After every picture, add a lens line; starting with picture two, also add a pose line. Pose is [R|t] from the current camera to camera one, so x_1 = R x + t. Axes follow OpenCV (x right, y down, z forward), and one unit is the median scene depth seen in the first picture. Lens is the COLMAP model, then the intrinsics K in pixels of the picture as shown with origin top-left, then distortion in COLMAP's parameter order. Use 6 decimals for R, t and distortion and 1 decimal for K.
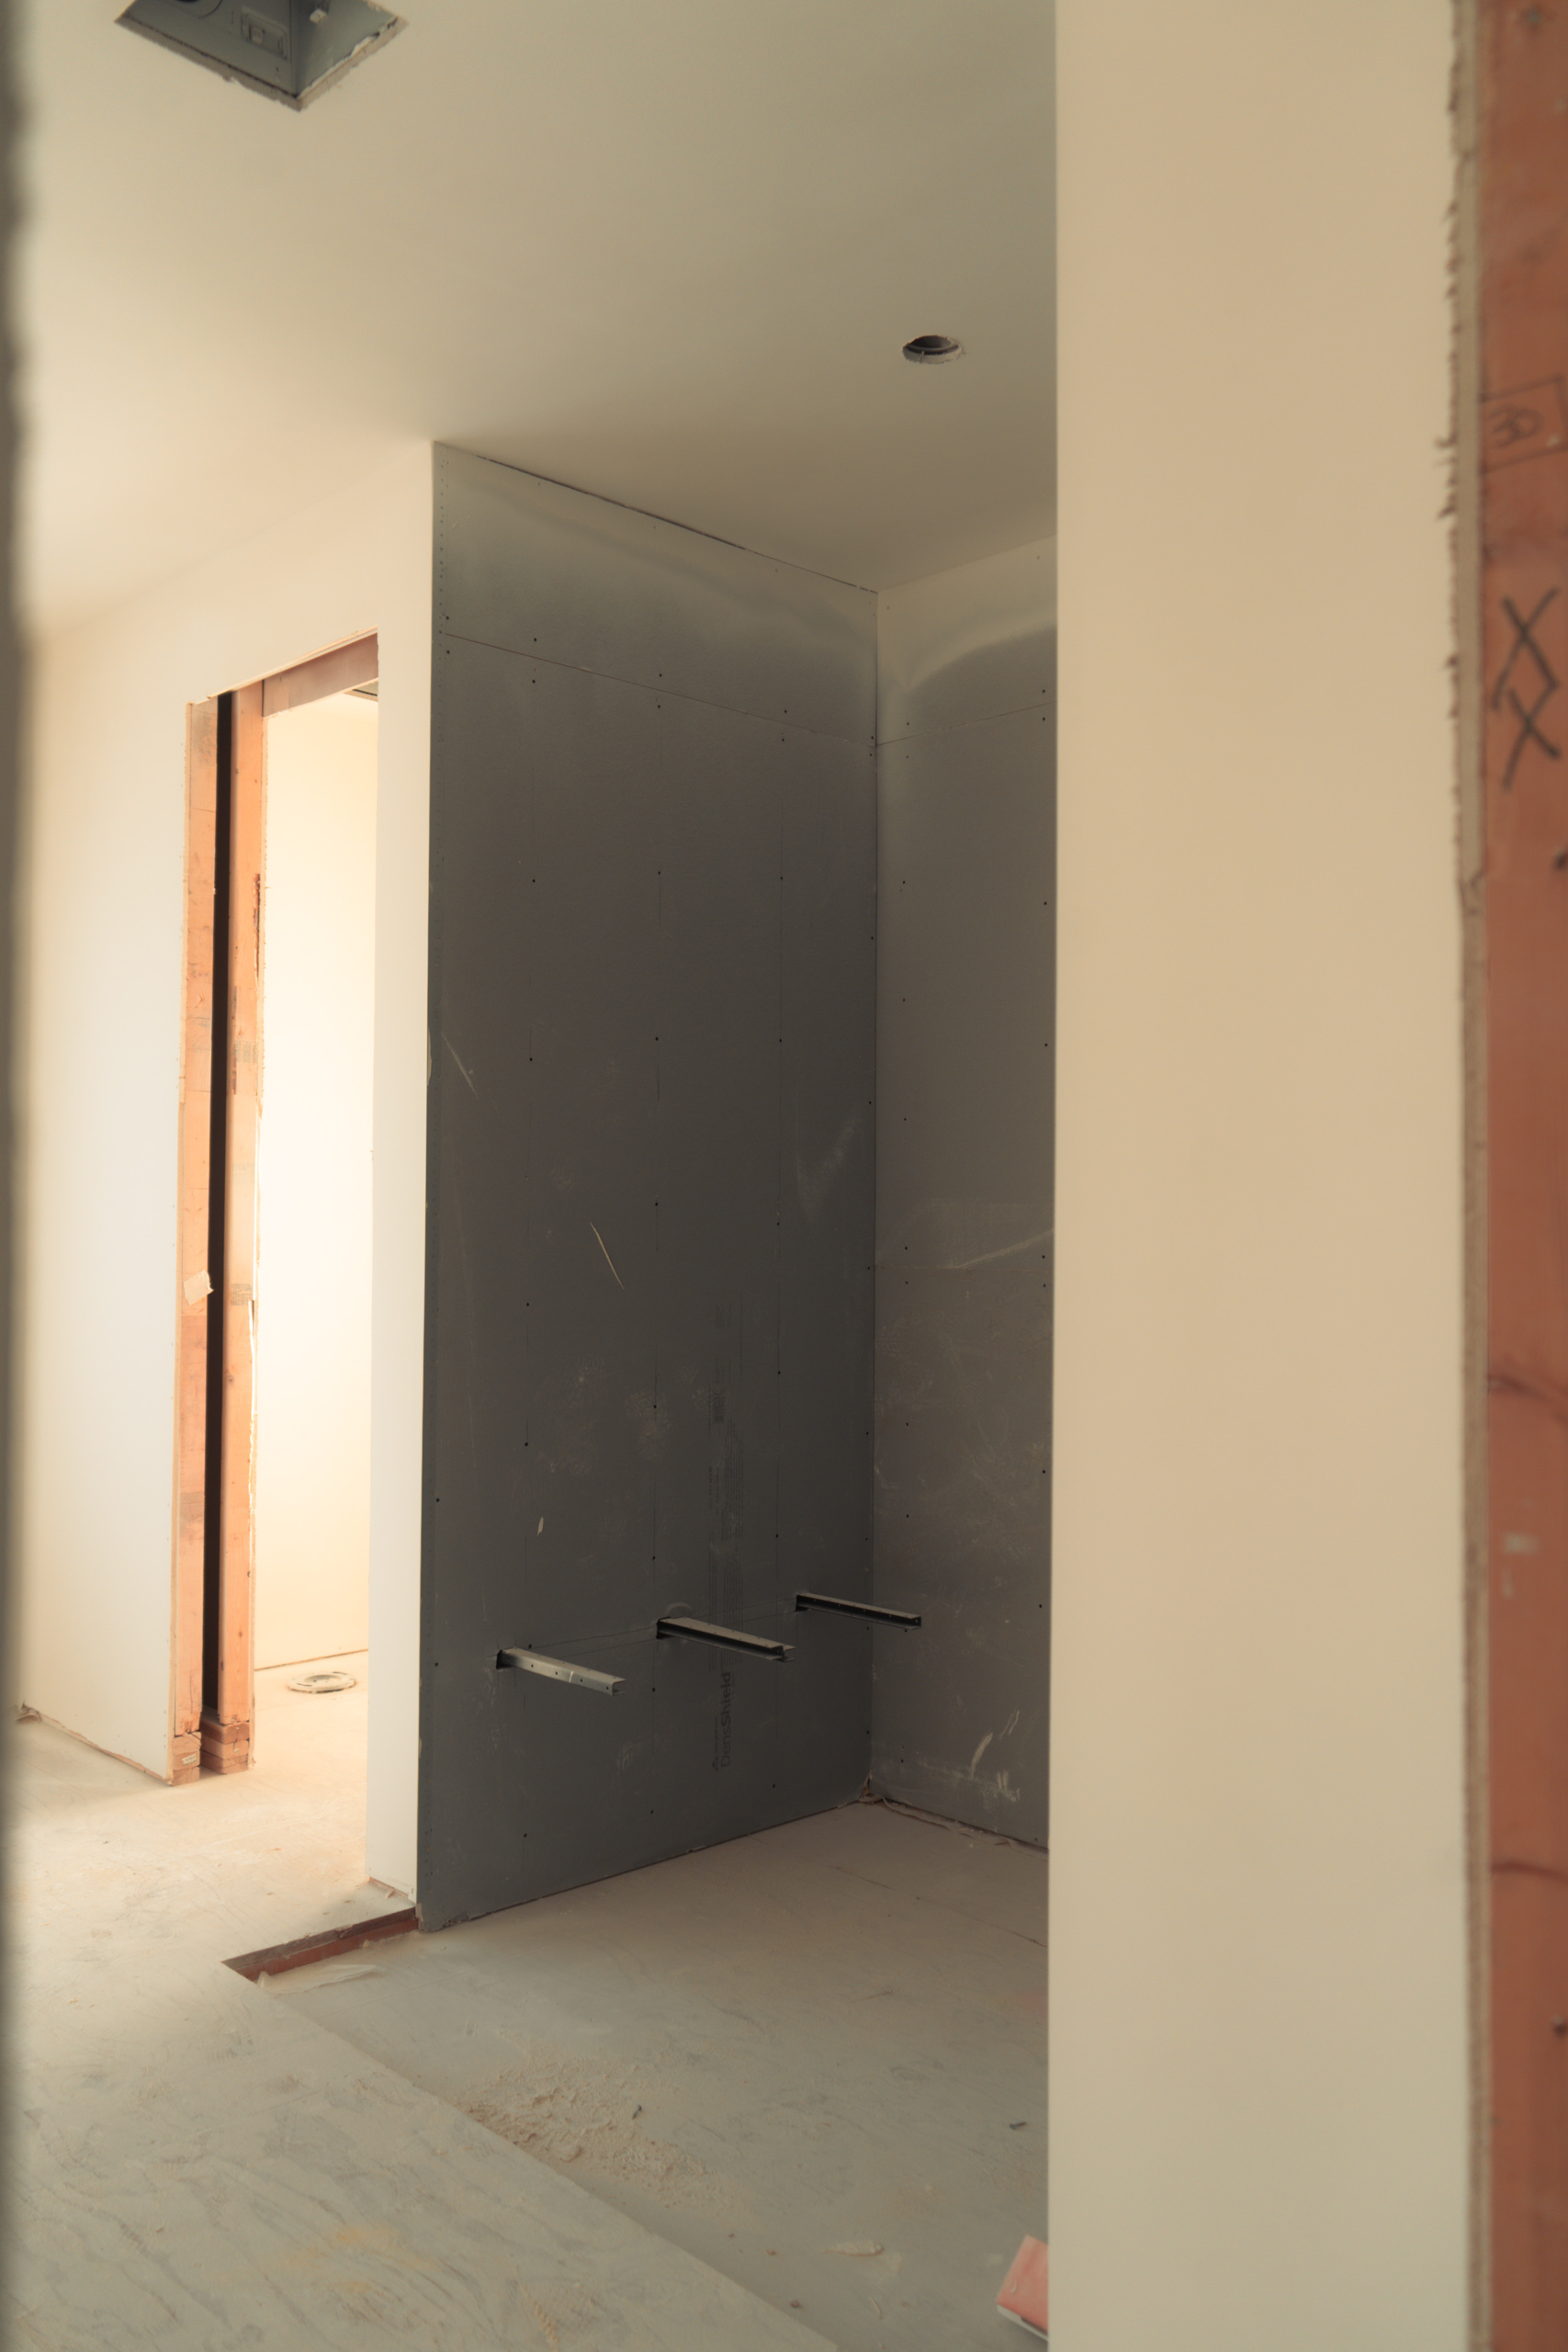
lens RADIAL K [[1835.4, 0, 780.8], [0, 1835.4, 1176.6], [0, 0, 1]] dist [-0.004980, 0.009466]
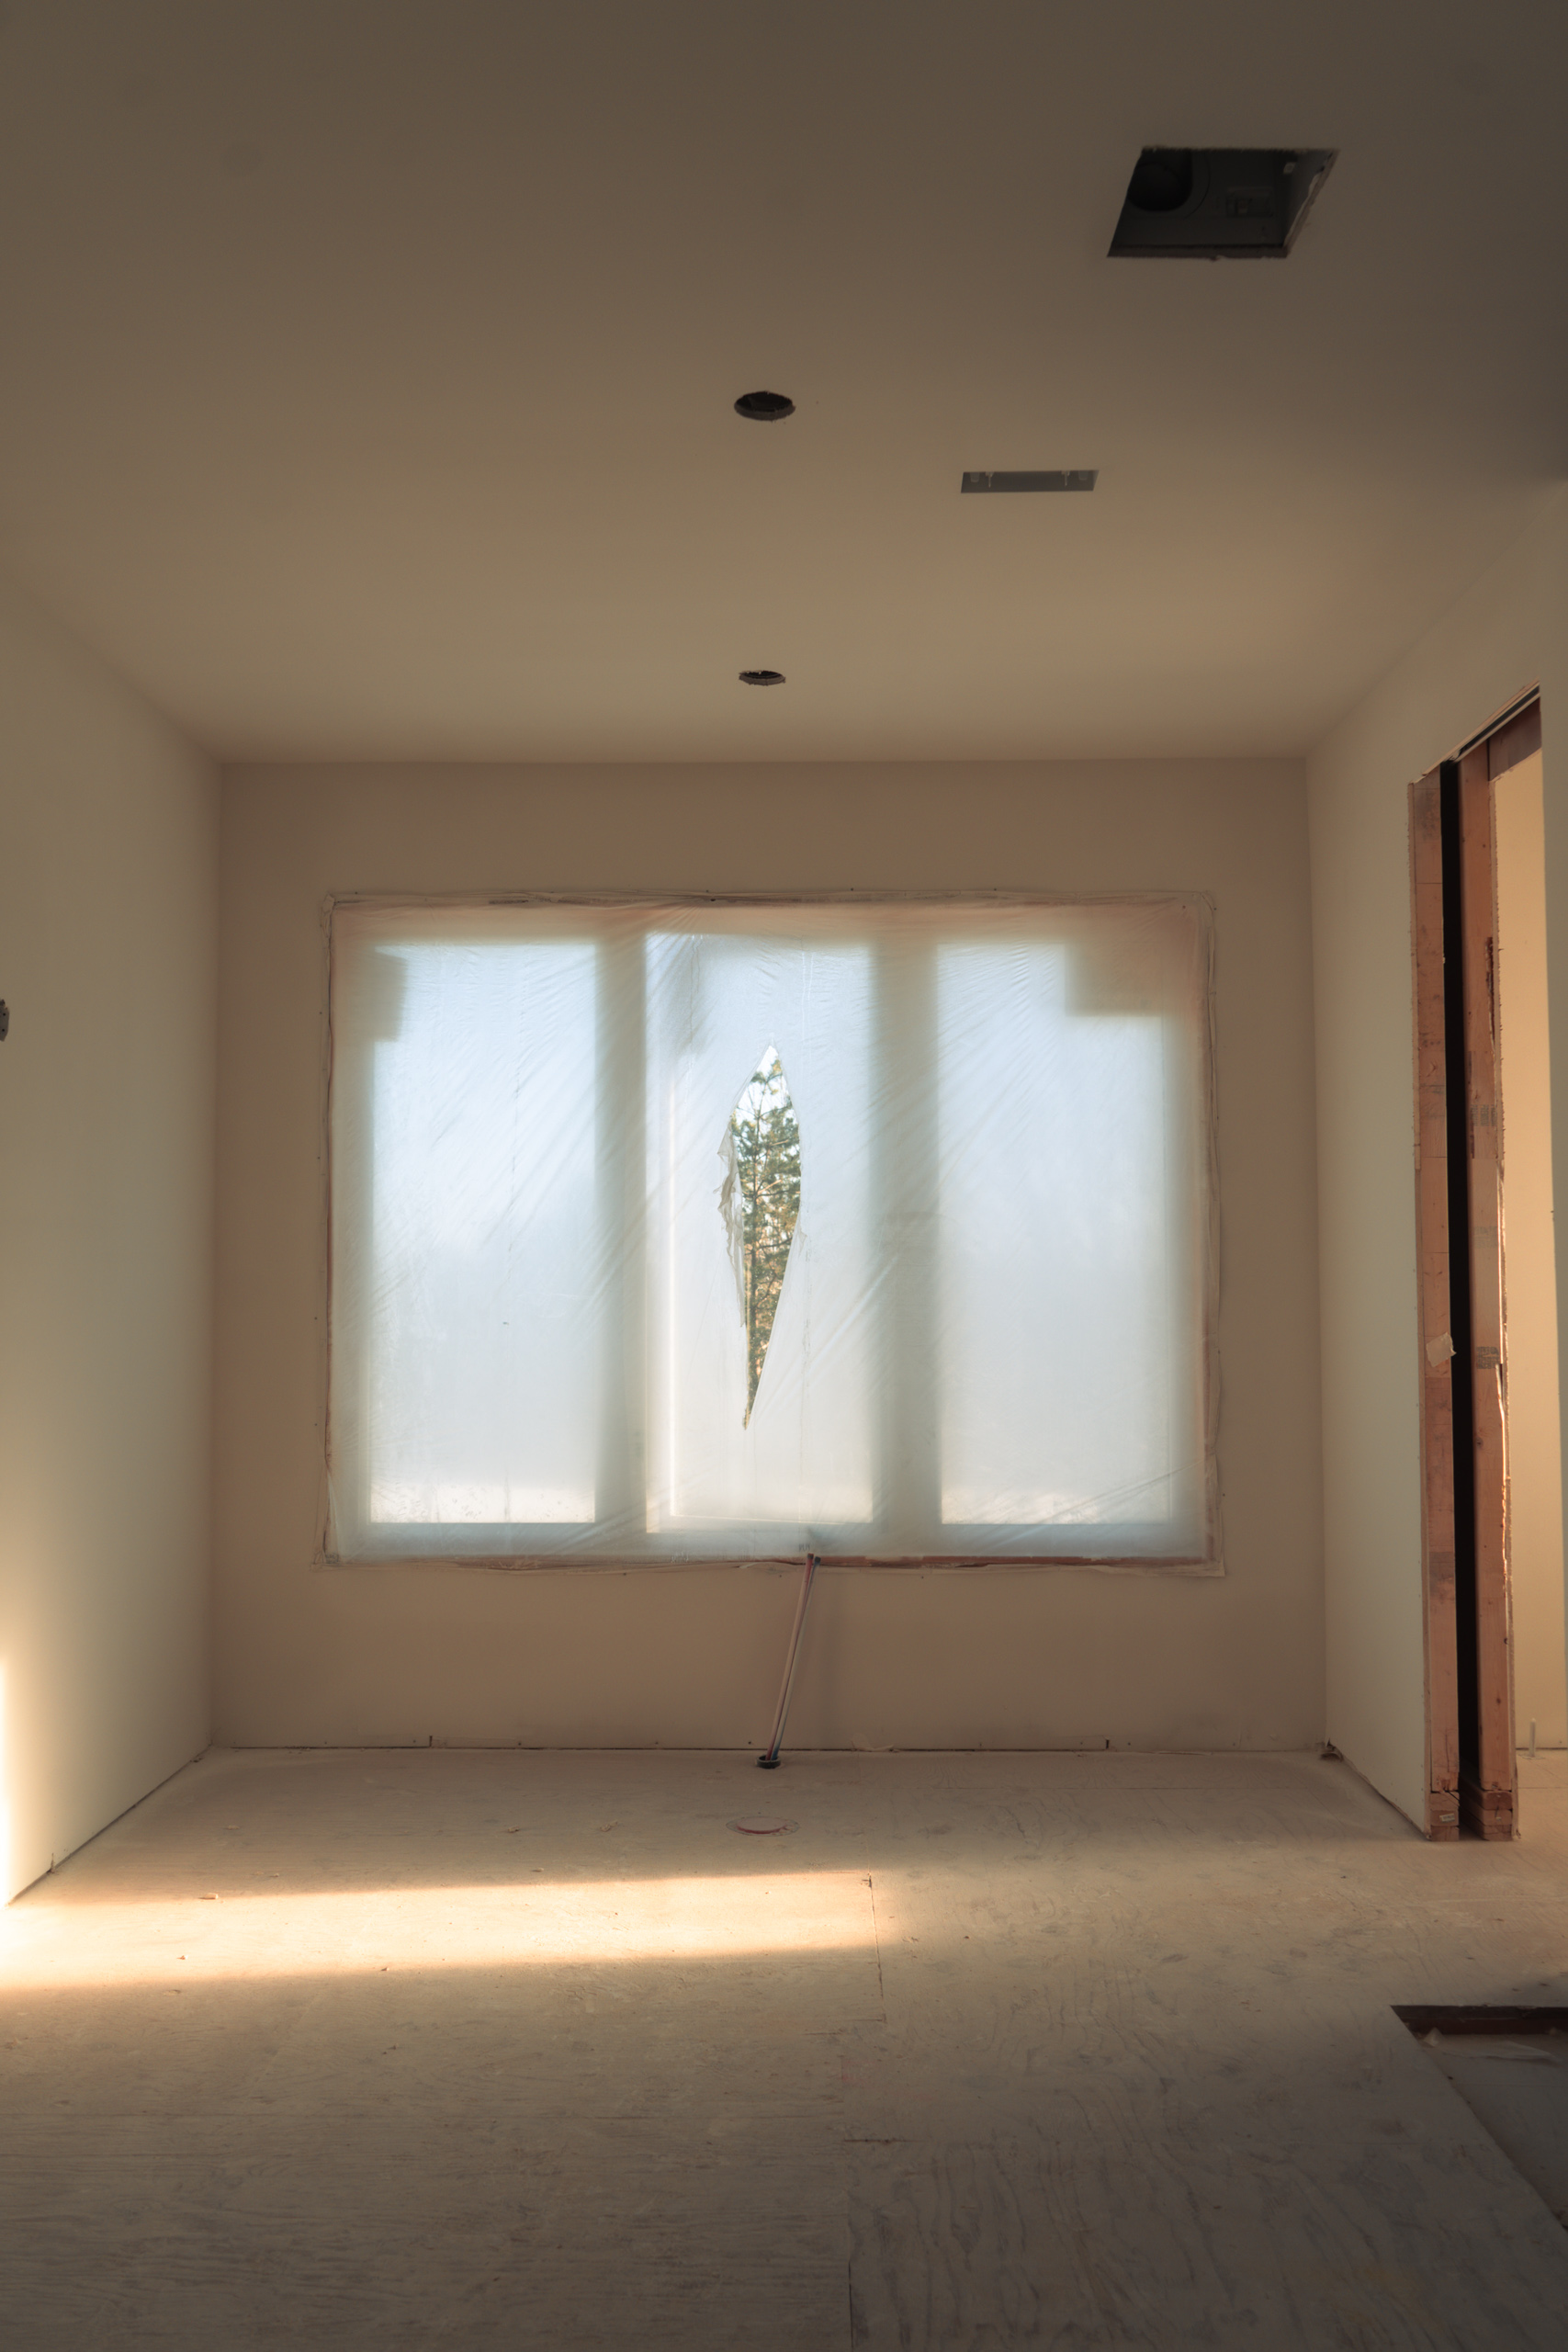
lens RADIAL K [[1835.4, 0, 777.9], [0, 1835.4, 1180.2], [0, 0, 1]] dist [-0.004980, 0.009466]
pose [[0.724370, -0.048150, -0.687728, 0.120582], [0.025062, 0.998738, -0.043527, 0.001589], [0.688955, 0.014294, 0.724663, 0.008286]]
